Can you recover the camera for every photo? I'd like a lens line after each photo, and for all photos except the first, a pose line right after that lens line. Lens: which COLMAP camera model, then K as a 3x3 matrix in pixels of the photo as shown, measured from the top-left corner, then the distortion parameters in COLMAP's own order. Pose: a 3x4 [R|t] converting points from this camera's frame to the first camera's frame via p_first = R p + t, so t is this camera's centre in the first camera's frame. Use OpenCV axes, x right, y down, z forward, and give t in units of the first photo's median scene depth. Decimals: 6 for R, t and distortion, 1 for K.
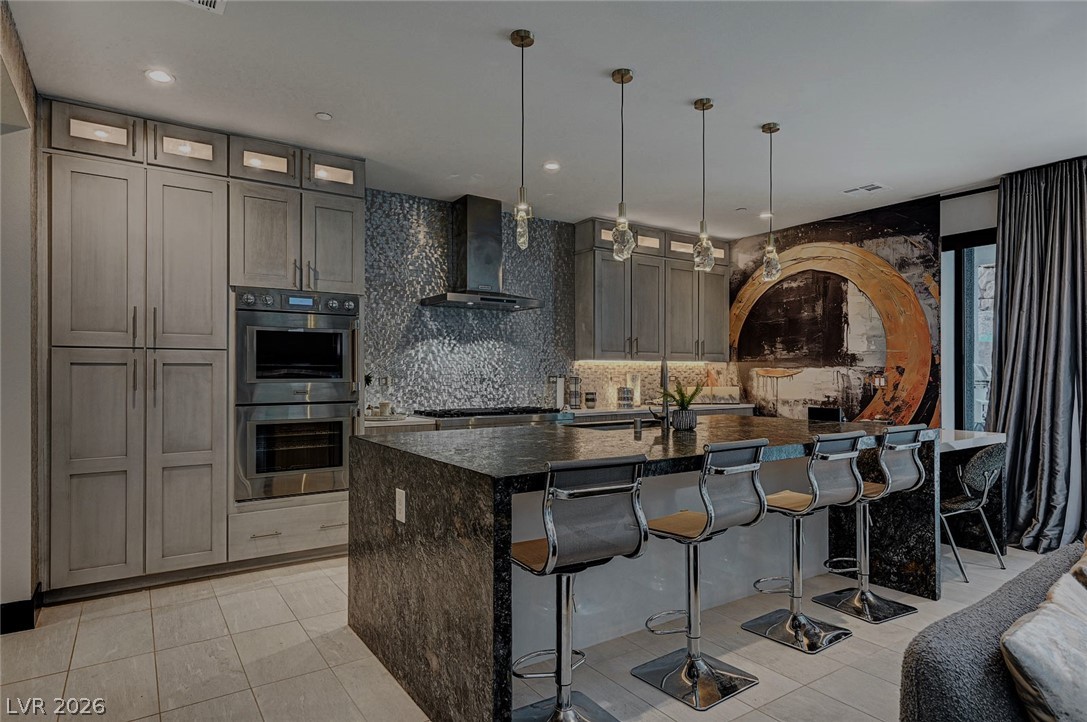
lens RADIAL K [[598.1, 0, 537.0], [0, 598.1, 374.6], [0, 0, 1]] dist [0.002410, -0.002559]
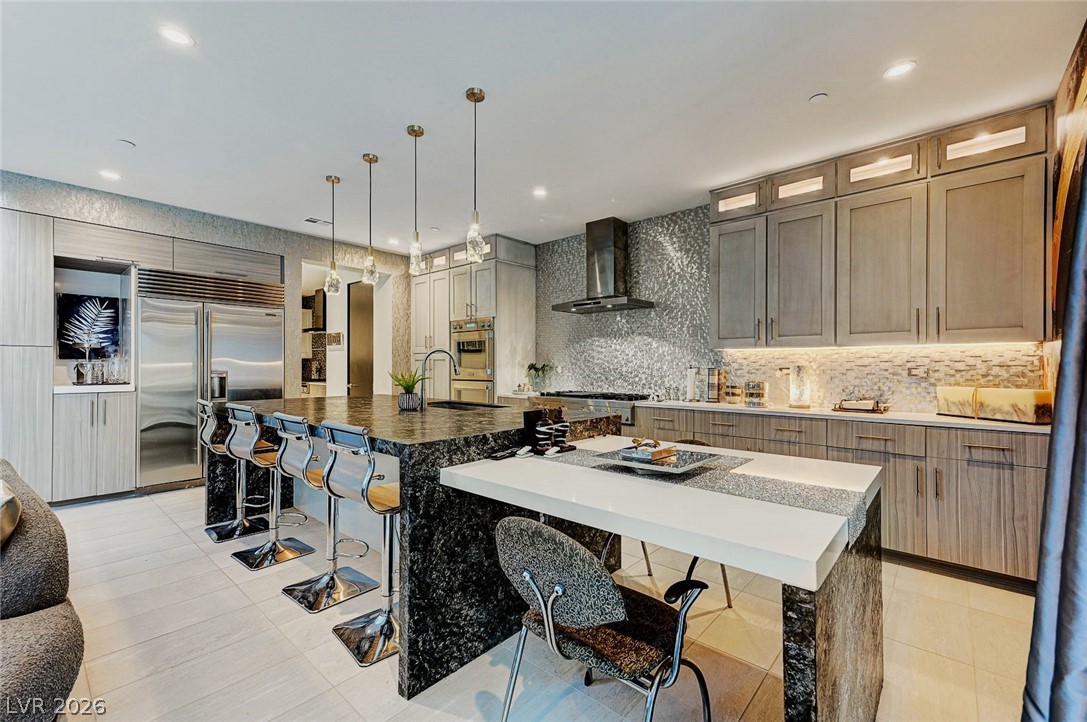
lens RADIAL K [[463.0, 0, 513.3], [0, 463.0, 362.2], [0, 0, 1]] dist [0.015423, -0.000140]
pose [[0.237193, -0.001260, -0.971462, 0.723352], [-0.000269, 0.999999, -0.001362, -0.003706], [0.971462, 0.000584, 0.237193, 0.556746]]
